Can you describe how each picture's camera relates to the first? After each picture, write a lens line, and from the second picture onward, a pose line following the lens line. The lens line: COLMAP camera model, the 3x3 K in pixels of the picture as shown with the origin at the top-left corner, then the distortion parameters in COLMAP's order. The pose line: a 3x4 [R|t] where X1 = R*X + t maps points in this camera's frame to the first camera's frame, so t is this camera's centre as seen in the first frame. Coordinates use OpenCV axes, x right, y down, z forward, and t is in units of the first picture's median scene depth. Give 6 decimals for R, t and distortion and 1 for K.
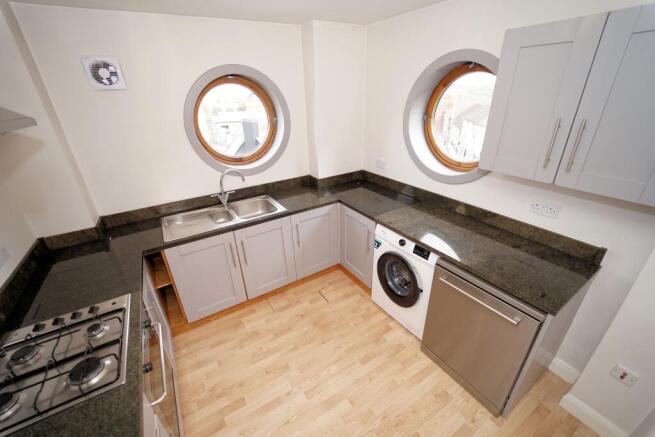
lens RADIAL K [[265.6, 0, 324.4], [0, 265.6, 222.7], [0, 0, 1]] dist [-0.016152, -0.000167]
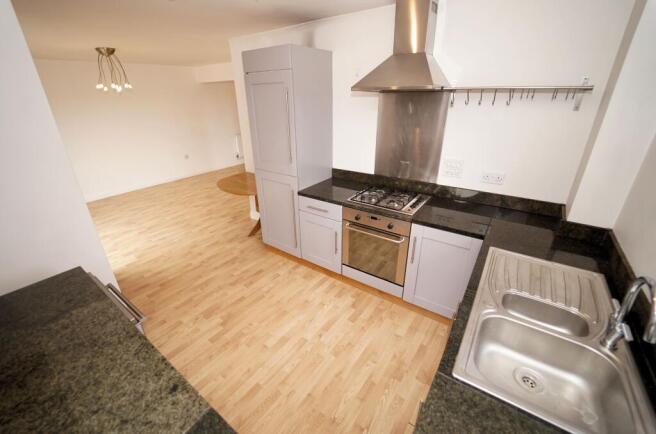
lens RADIAL K [[271.7, 0, 322.4], [0, 271.7, 211.9], [0, 0, 1]] dist [-0.017773, 0.000761]
pose [[-0.923162, 0.199042, -0.328869, 0.115511], [-0.121644, 0.660290, 0.741094, -0.497816], [0.364658, 0.724155, -0.585342, 1.091715]]
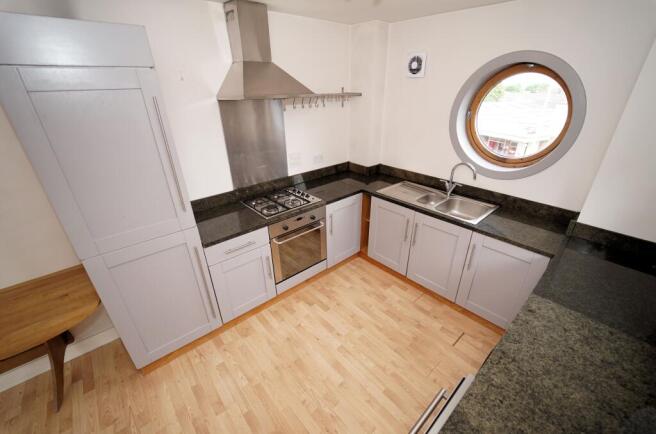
lens RADIAL K [[271.7, 0, 331.1], [0, 271.7, 221.6], [0, 0, 1]] dist [-0.017773, 0.000761]
pose [[0.179097, 0.472094, -0.863164, 0.581125], [-0.430890, 0.826366, 0.362563, -0.188776], [0.884453, 0.306995, 0.351420, 0.305779]]
